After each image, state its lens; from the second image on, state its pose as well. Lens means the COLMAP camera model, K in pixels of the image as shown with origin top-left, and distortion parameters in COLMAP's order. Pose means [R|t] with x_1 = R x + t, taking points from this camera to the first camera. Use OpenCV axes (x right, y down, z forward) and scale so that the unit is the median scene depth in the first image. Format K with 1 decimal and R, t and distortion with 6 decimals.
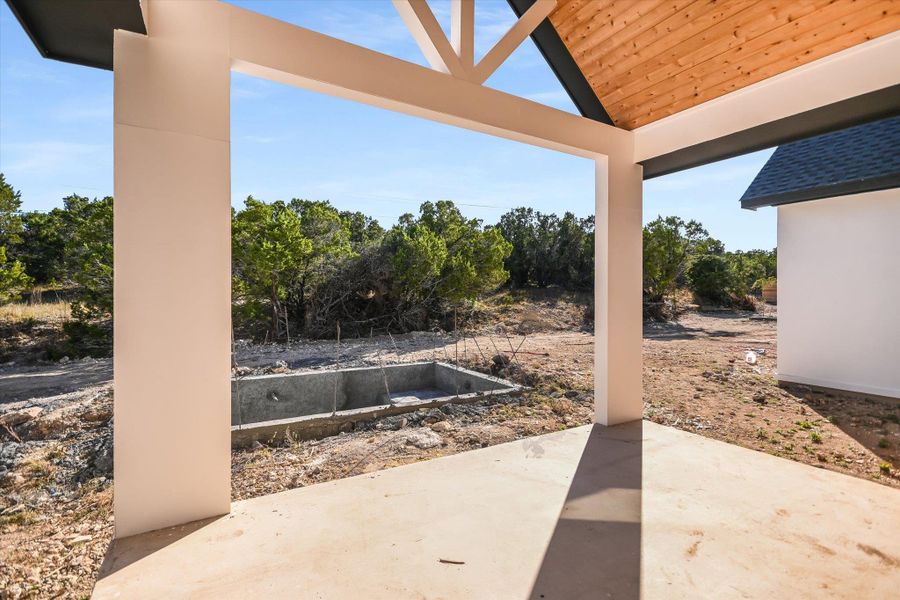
lens RADIAL K [[442.0, 0, 453.2], [0, 442.0, 295.5], [0, 0, 1]] dist [0.012942, -0.001080]
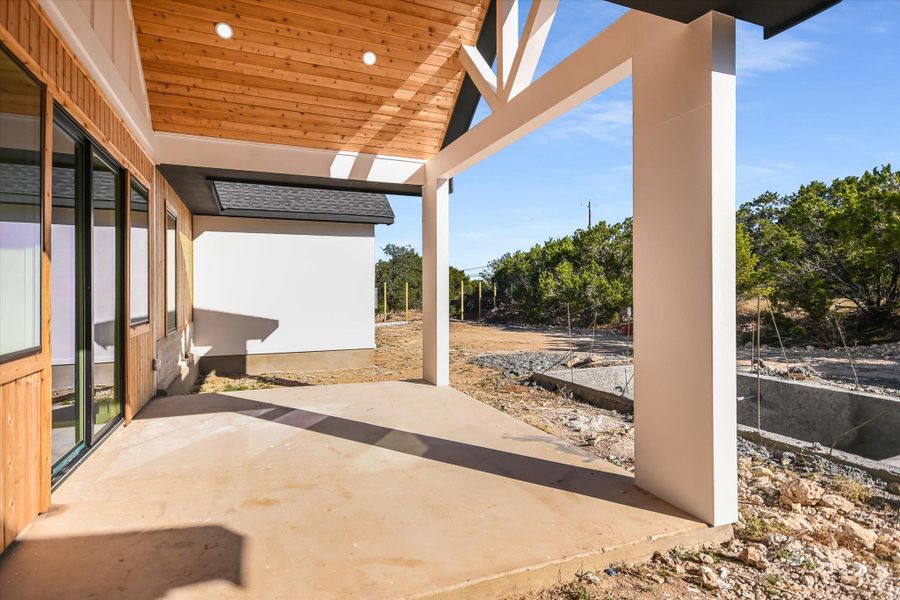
lens RADIAL K [[454.5, 0, 450.0], [0, 454.5, 300.0], [0, 0, 1]] dist [0.026041, -0.000285]
pose [[-0.149092, 0.009292, -0.988780, 1.338258], [-0.001335, 0.999953, 0.009598, 0.029731], [0.988822, 0.002751, -0.149072, 1.077928]]
